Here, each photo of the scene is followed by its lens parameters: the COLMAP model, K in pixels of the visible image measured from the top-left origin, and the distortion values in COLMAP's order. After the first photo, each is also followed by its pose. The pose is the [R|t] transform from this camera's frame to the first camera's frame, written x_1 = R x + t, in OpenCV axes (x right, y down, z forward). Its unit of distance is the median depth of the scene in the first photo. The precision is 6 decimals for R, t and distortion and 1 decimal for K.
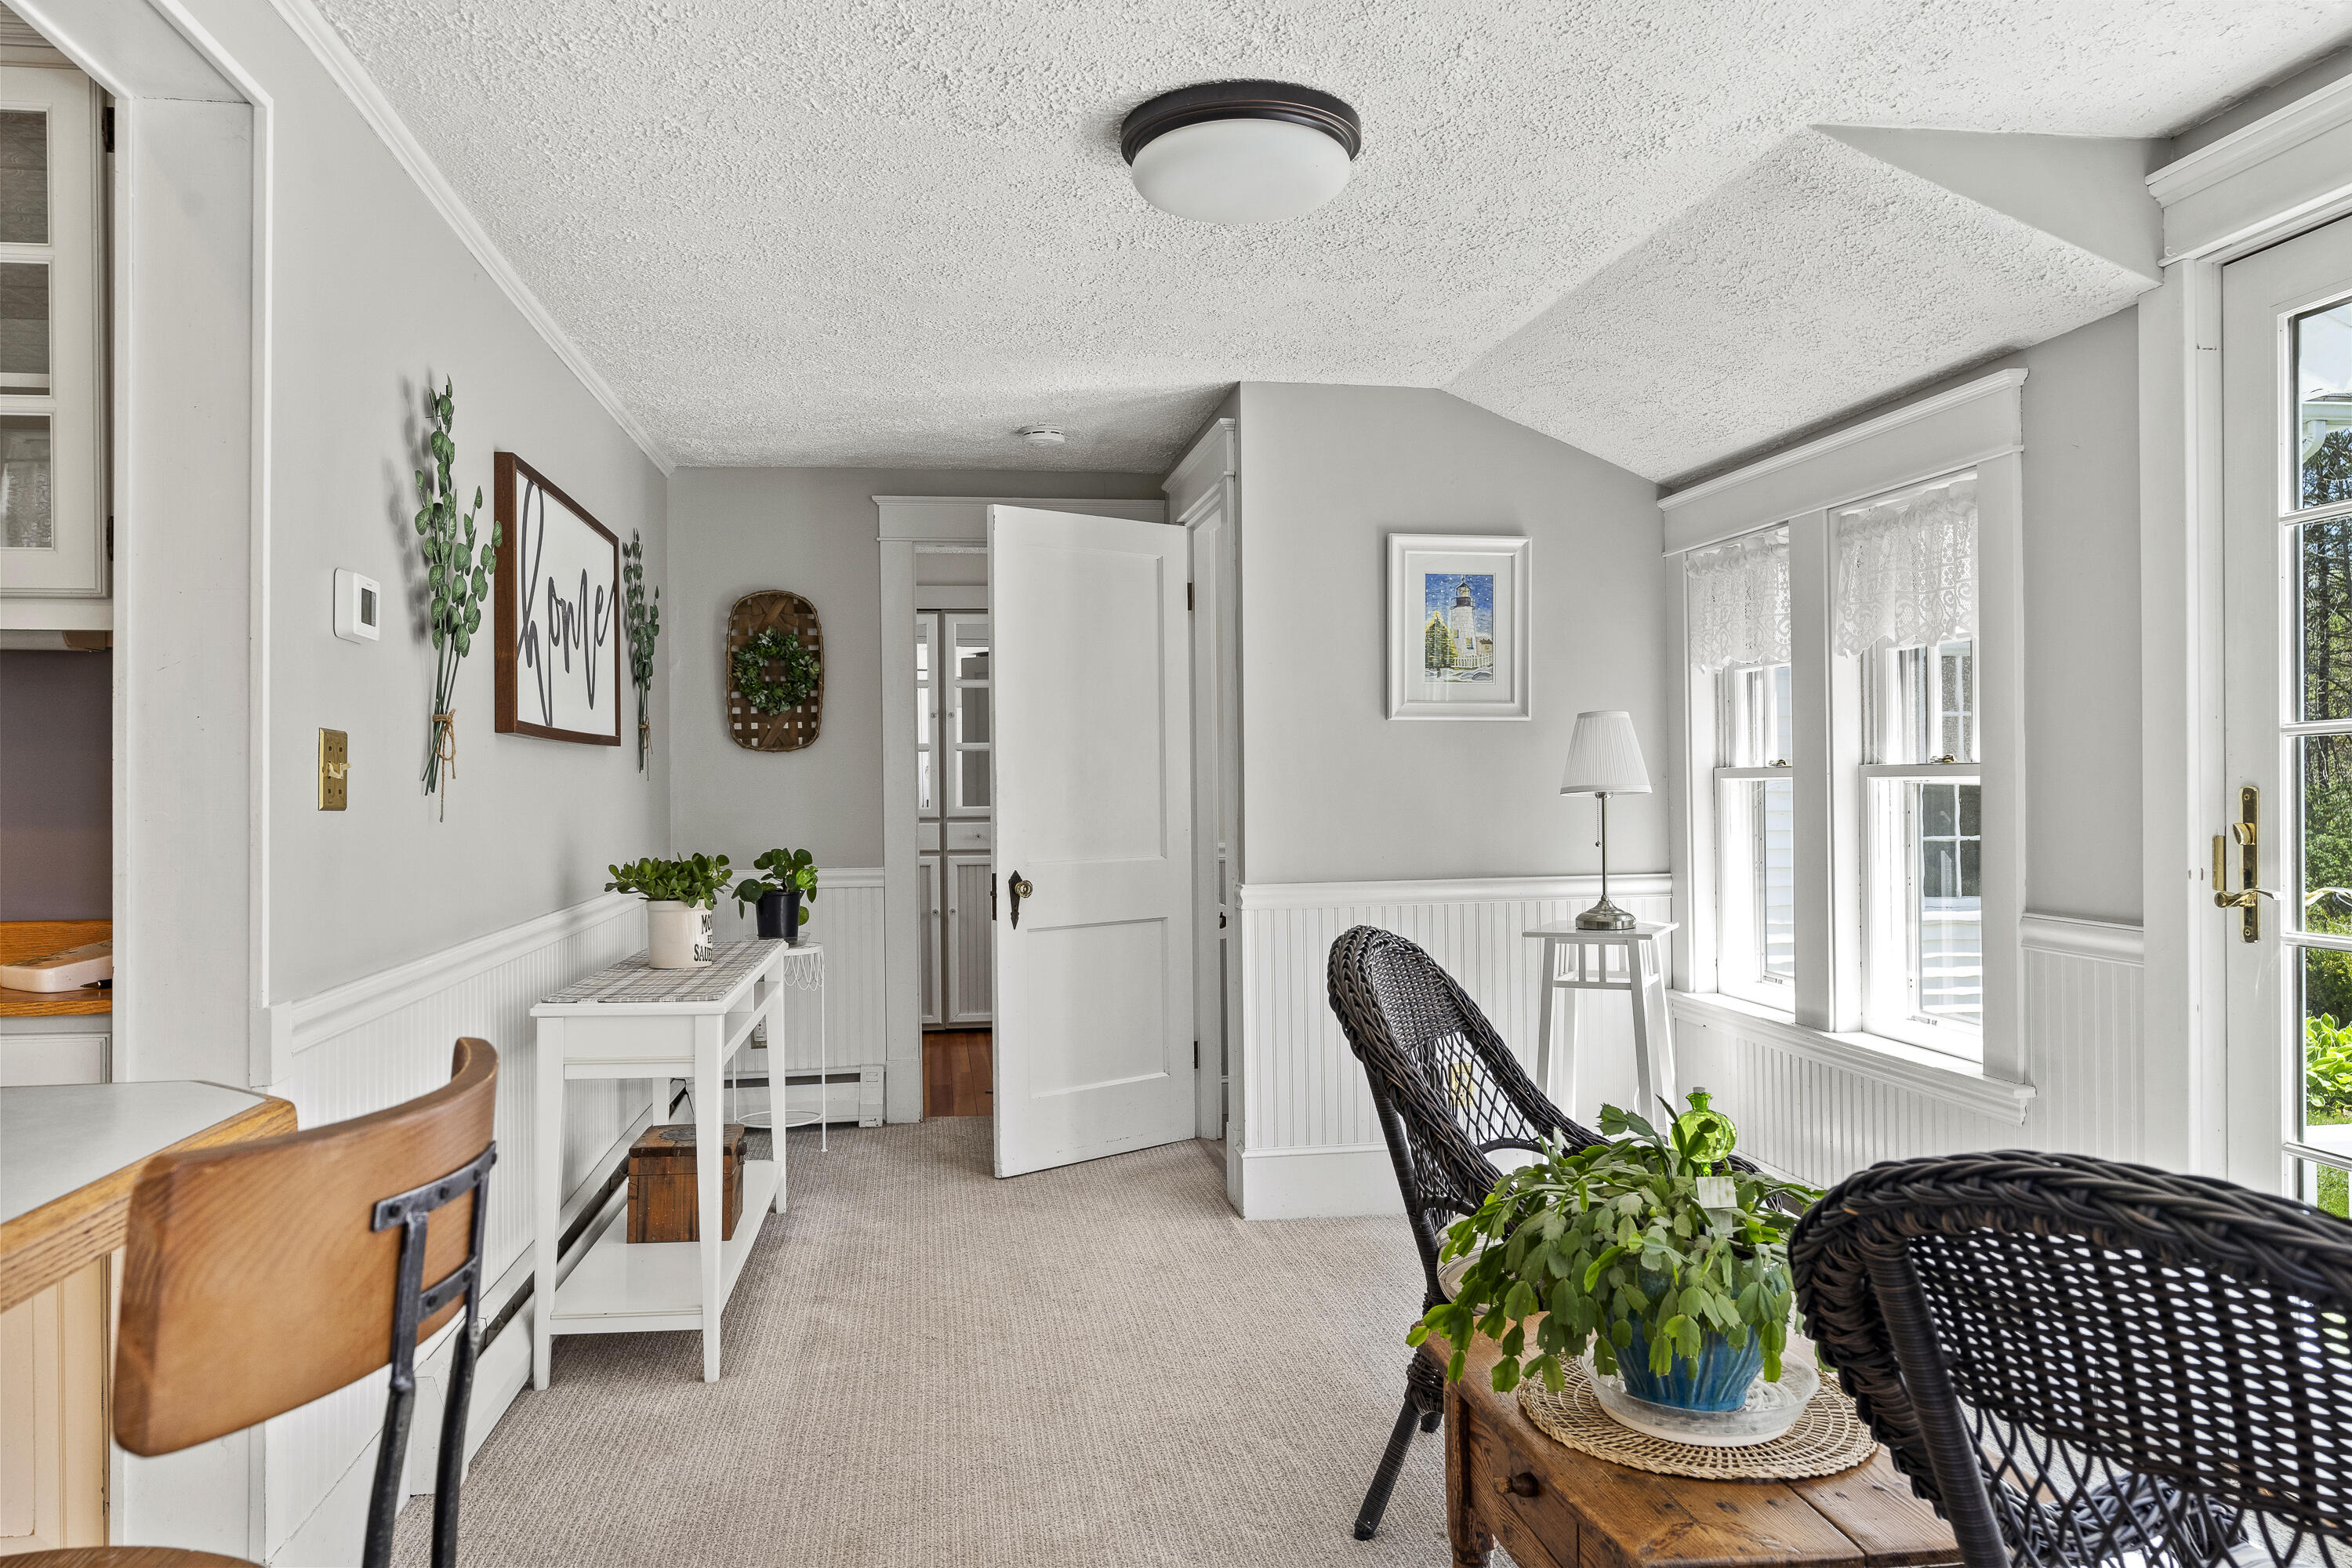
lens RADIAL K [[1678.0, 0, 1166.3], [0, 1678.0, 785.4], [0, 0, 1]] dist [0.031243, 0.003622]
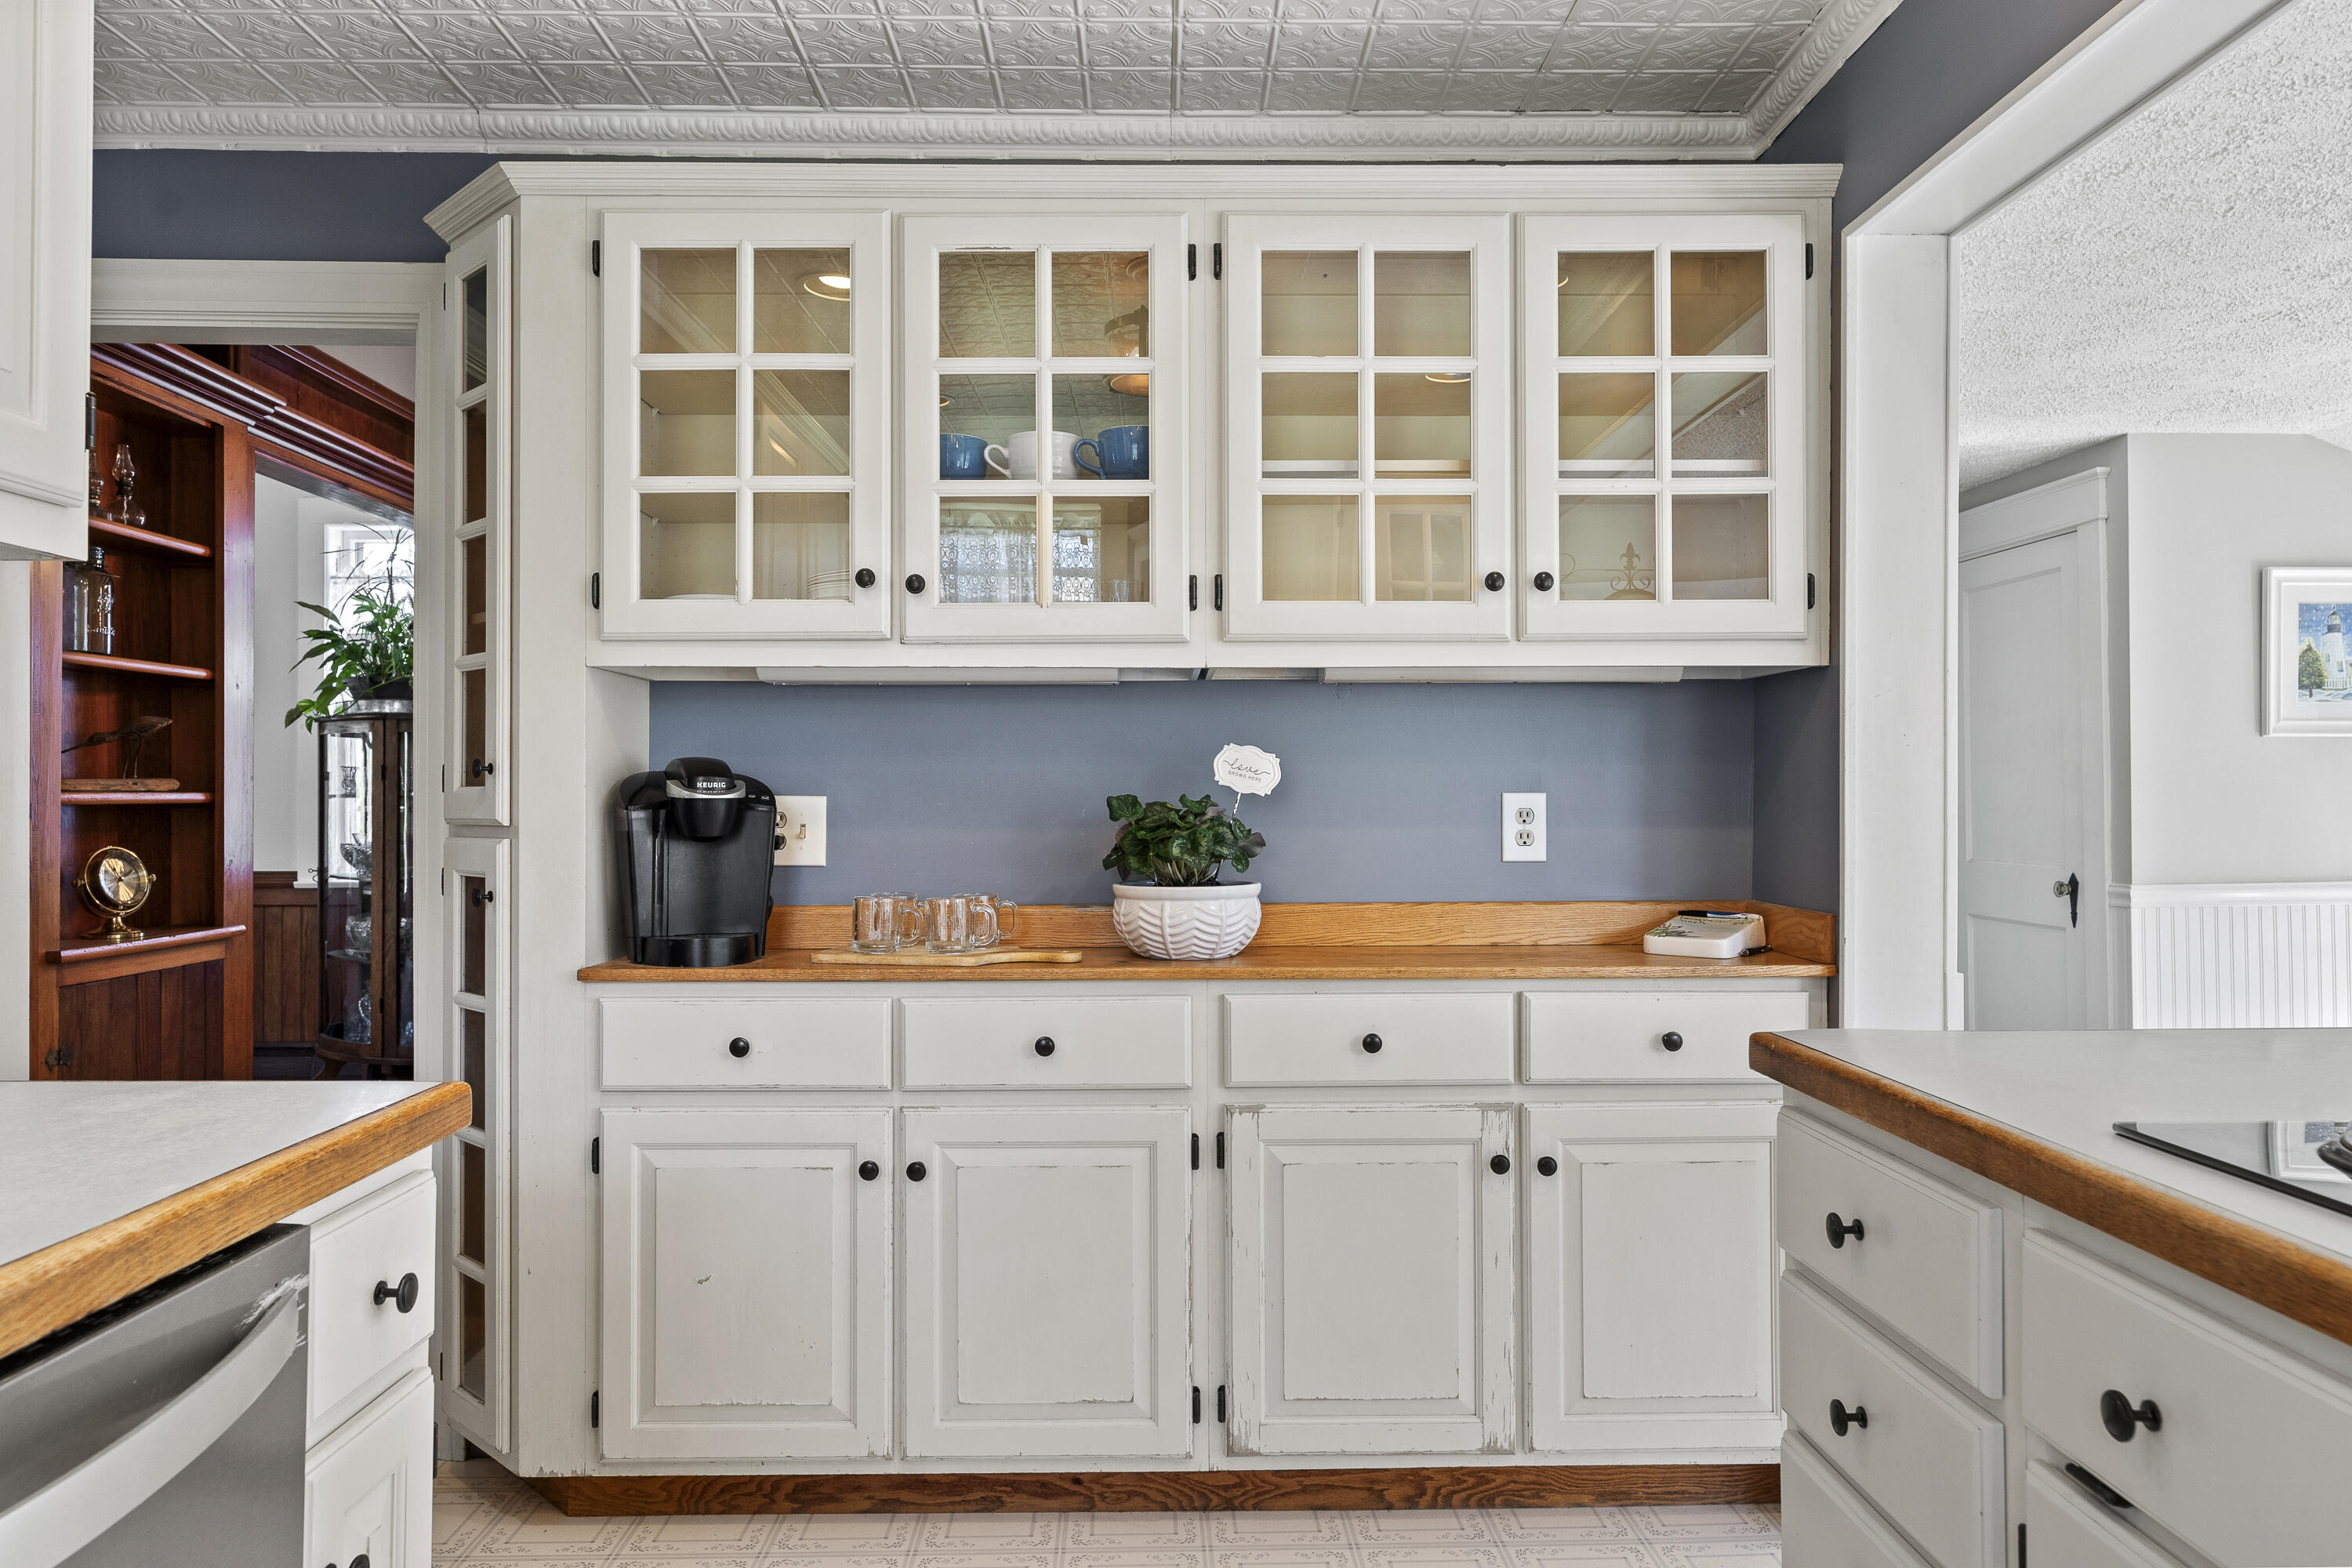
lens RADIAL K [[1511.5, 0, 1175.9], [0, 1511.5, 779.4], [0, 0, 1]] dist [-0.000258, 0.001060]
pose [[0.992090, 0.001314, -0.125521, -0.448017], [-0.002842, 0.999924, -0.011998, 0.002820], [0.125496, 0.012260, 0.992018, -0.069195]]
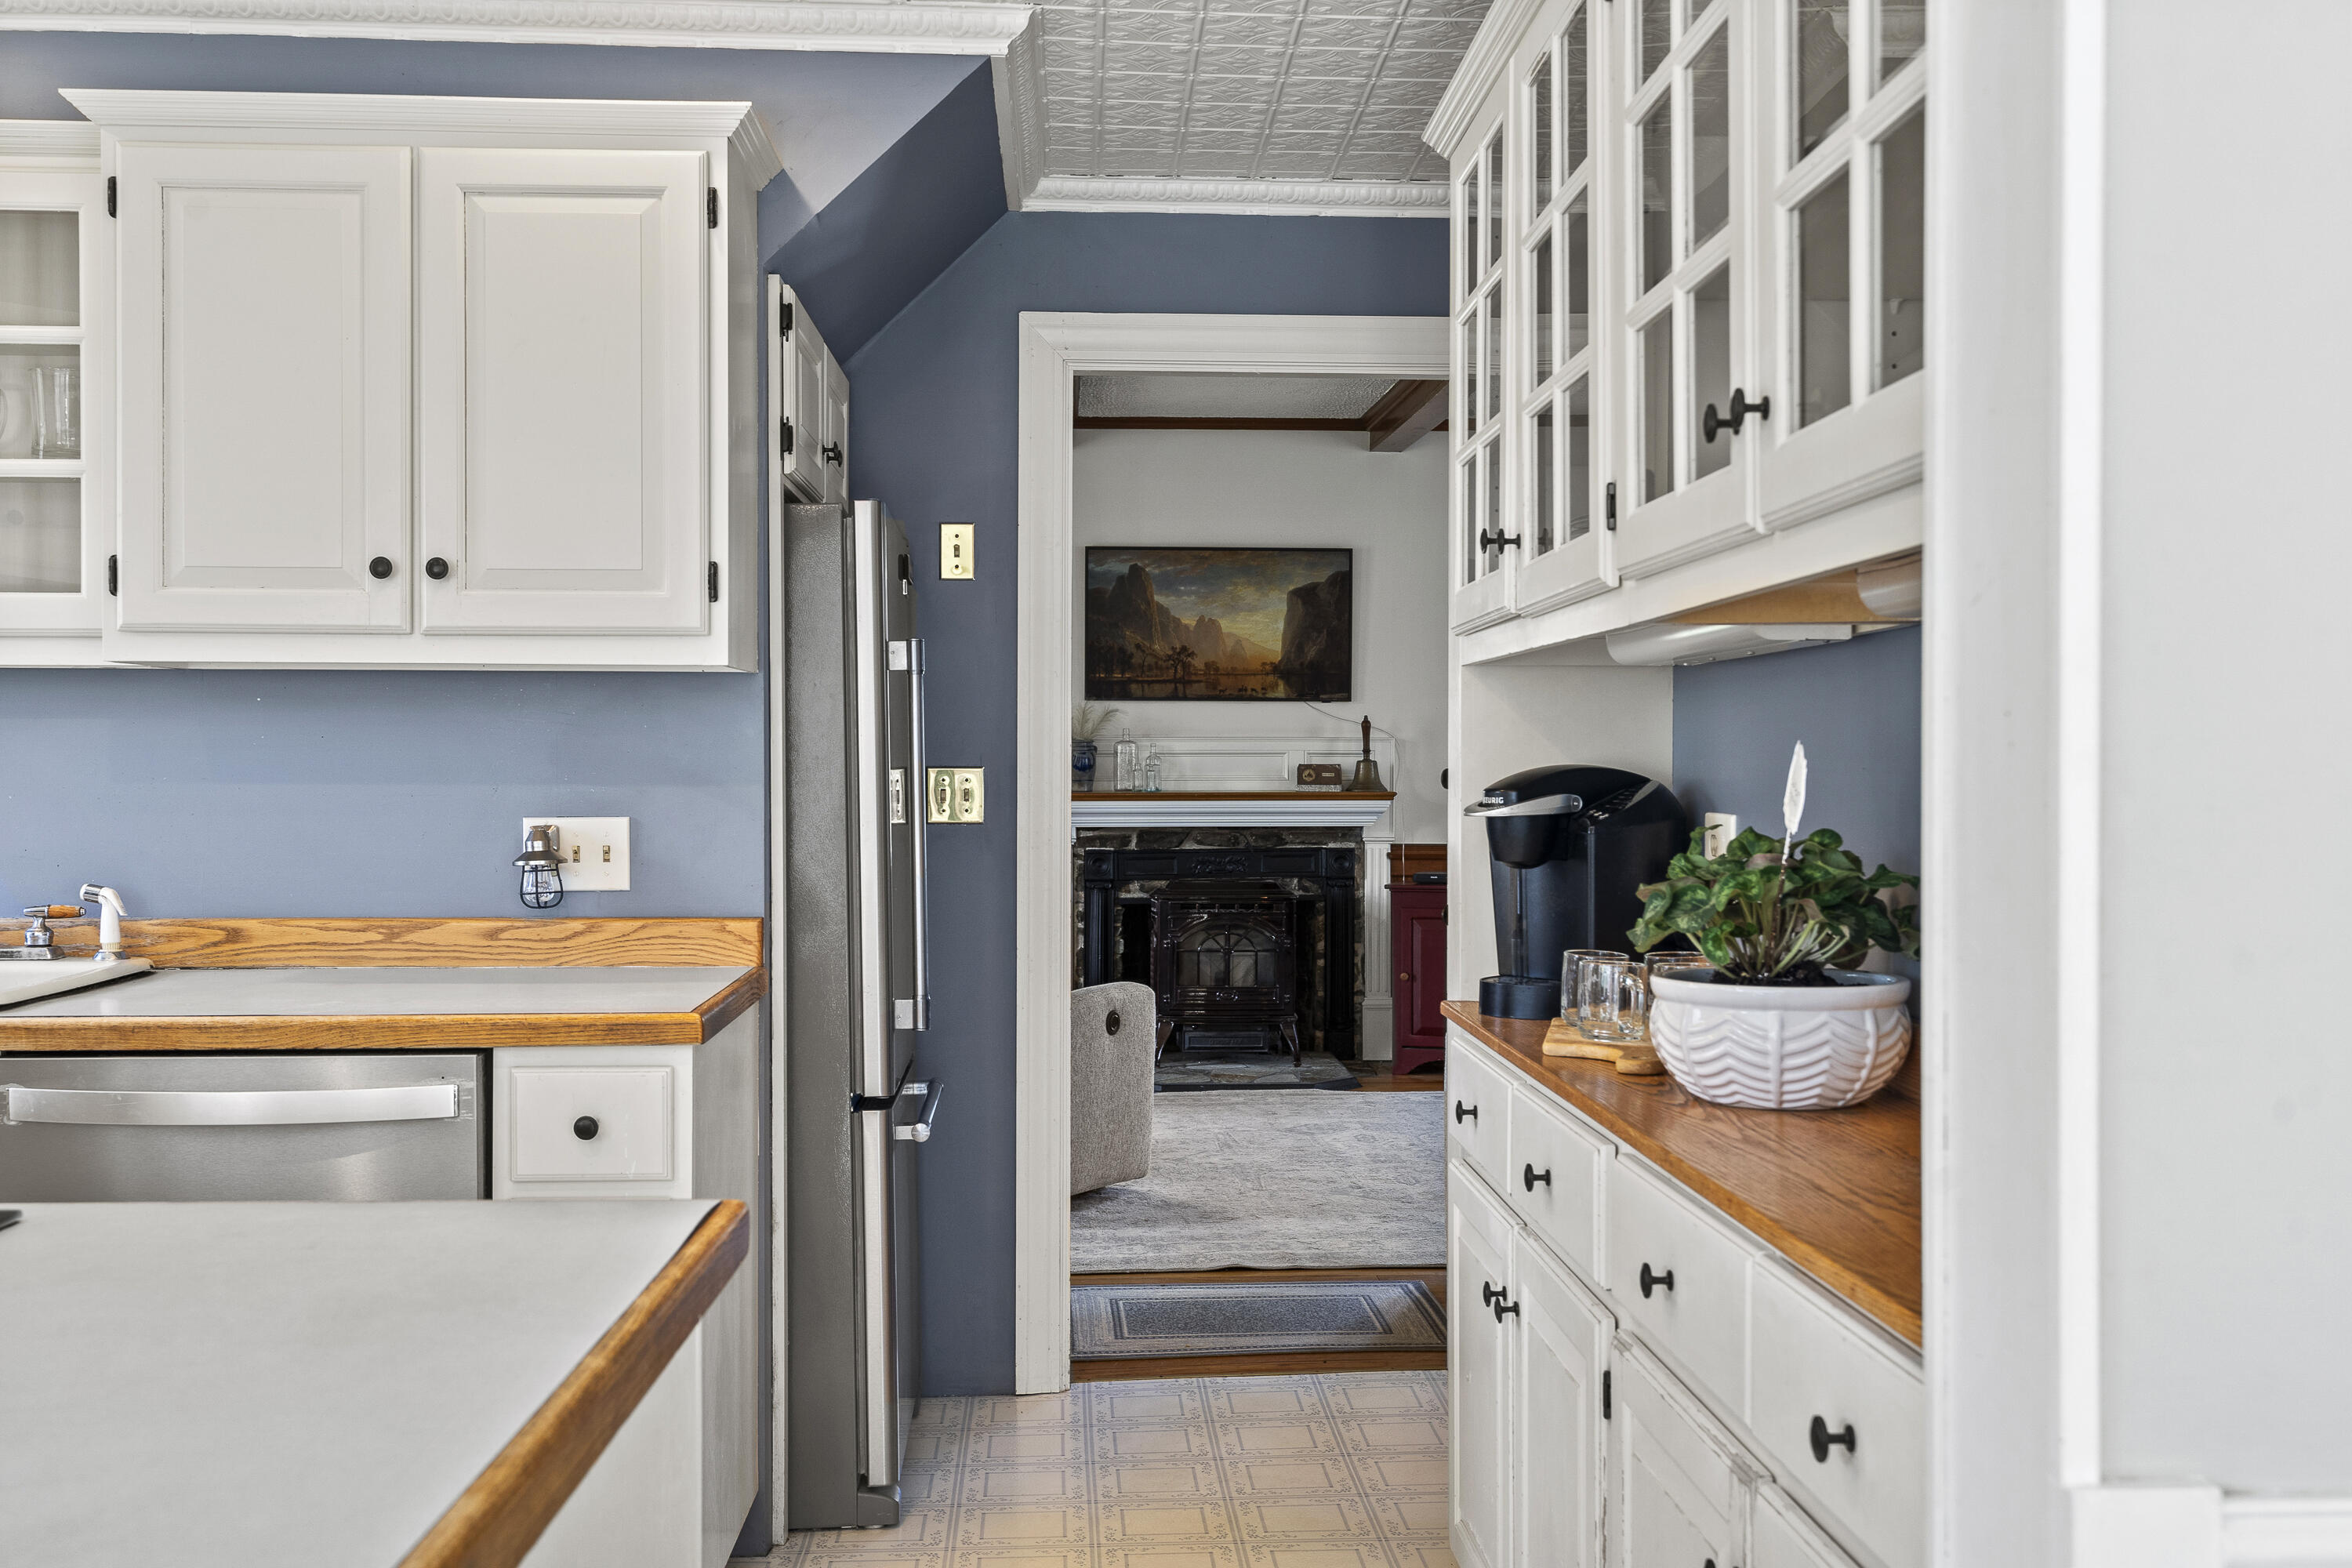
lens RADIAL K [[2263.9, 0, 1176.1], [0, 2263.9, 779.8], [0, 0, 1]] dist [0.008446, 0.000000]
pose [[-0.093009, 0.010941, -0.995605, -0.002068], [-0.000779, 0.999939, 0.011061, -0.014549], [0.995665, 0.001804, -0.092994, 0.407779]]
